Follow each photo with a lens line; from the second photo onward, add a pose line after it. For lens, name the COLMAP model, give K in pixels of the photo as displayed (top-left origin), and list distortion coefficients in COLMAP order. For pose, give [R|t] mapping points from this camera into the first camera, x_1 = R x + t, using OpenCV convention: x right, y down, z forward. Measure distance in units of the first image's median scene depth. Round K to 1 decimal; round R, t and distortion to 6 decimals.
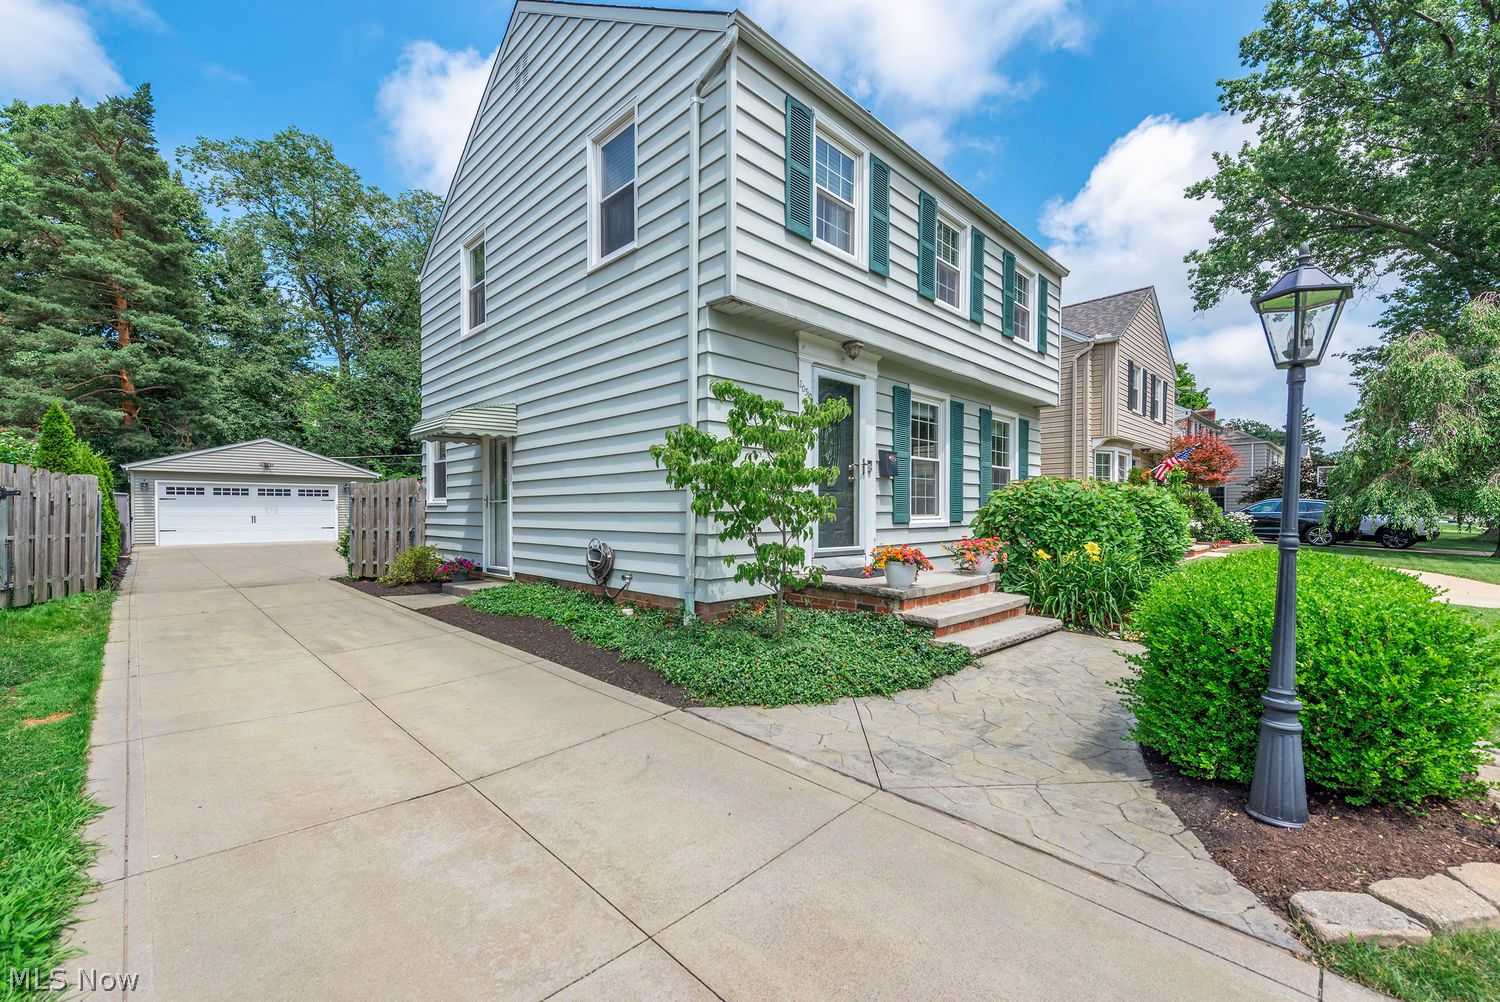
lens RADIAL K [[593.0, 0, 756.3], [0, 593.0, 513.4], [0, 0, 1]] dist [0.007808, 0.000001]
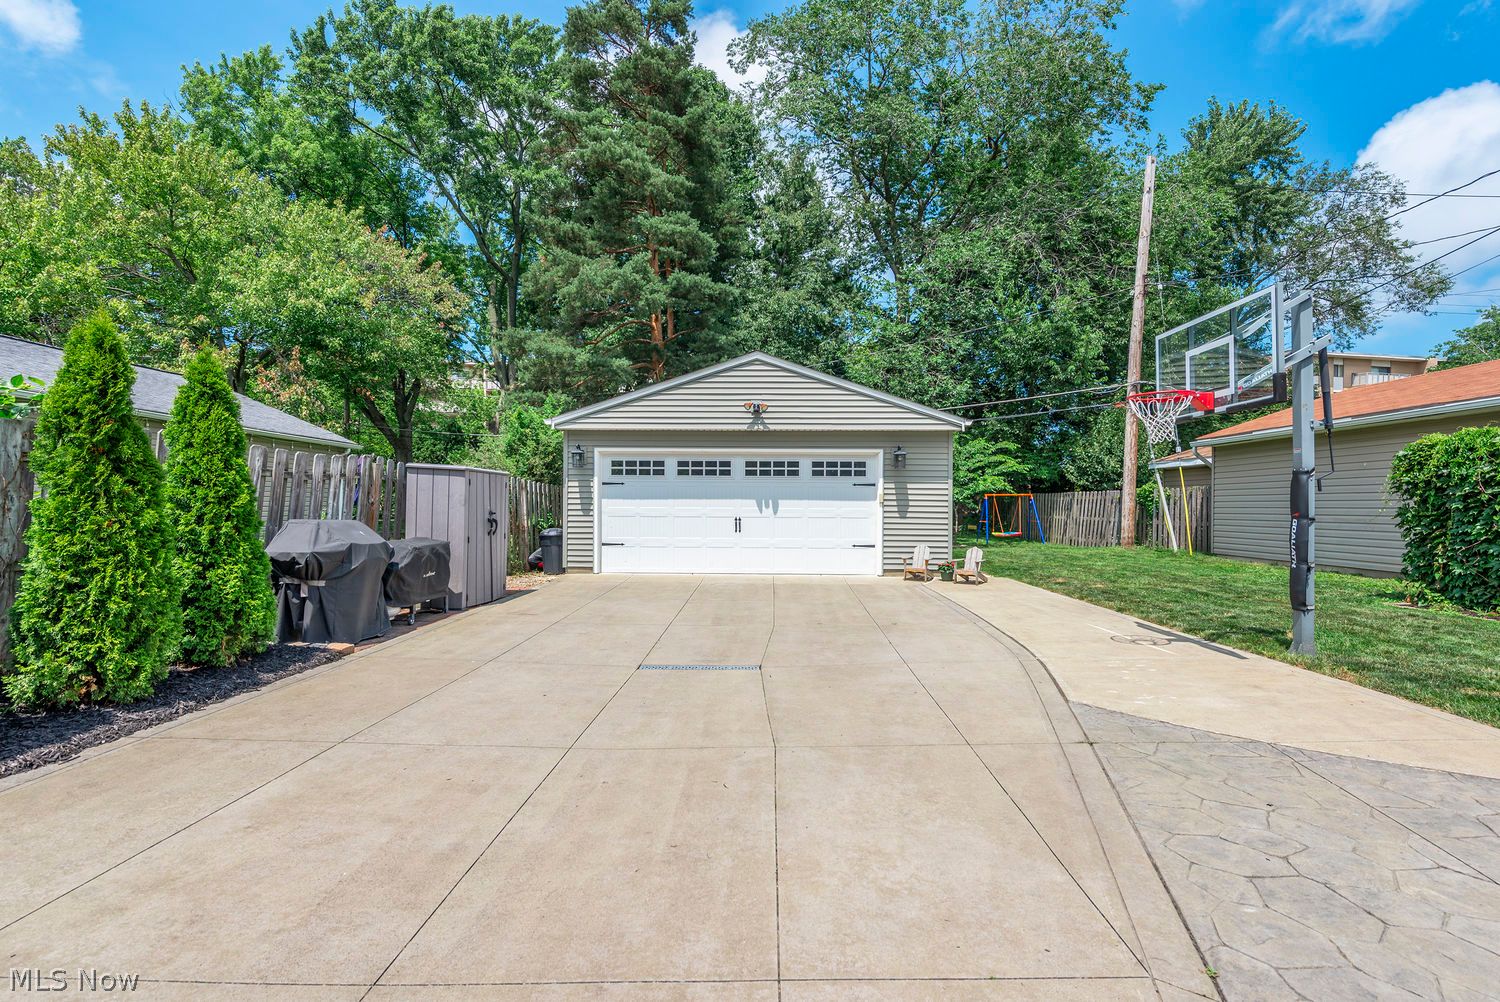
lens RADIAL K [[692.3, 0, 745.6], [0, 692.3, 509.0], [0, 0, 1]] dist [0.010352, -0.003504]
pose [[0.674448, 0.010123, -0.738253, -0.401739], [-0.009904, 0.999940, 0.004663, -0.005395], [0.738256, 0.004166, 0.674508, 0.589633]]
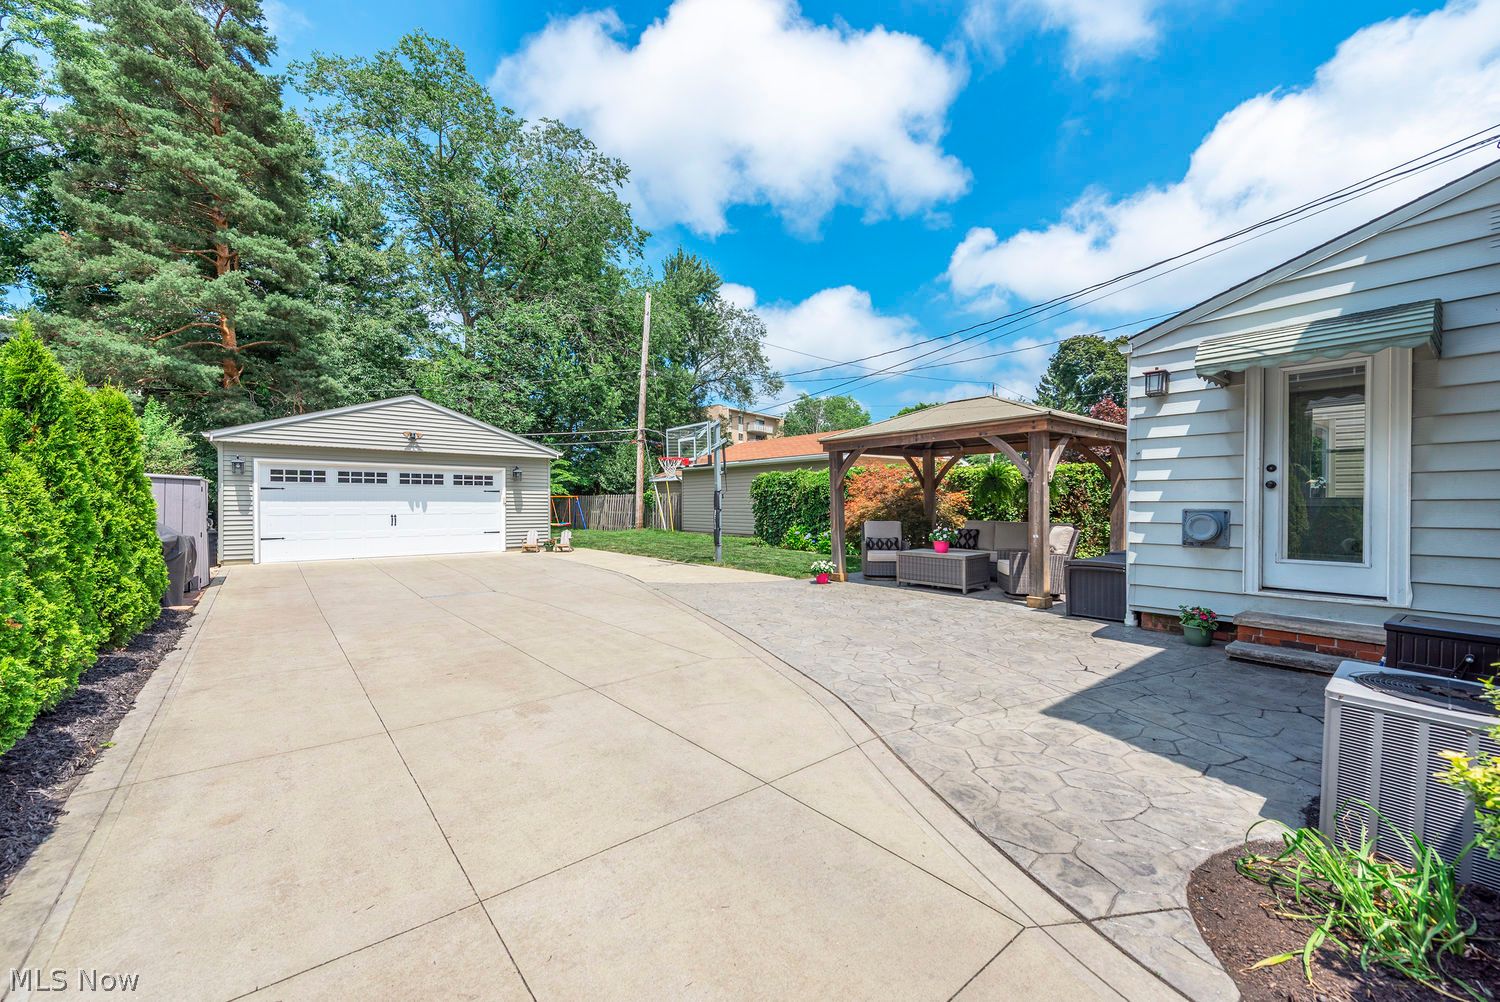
lens RADIAL K [[593.0, 0, 754.3], [0, 593.0, 505.5], [0, 0, 1]] dist [0.007808, 0.000001]
pose [[0.994126, 0.001472, -0.108221, -0.360221], [-0.001701, 0.999997, -0.002018, -0.005353], [0.108218, 0.002191, 0.994125, 0.375815]]
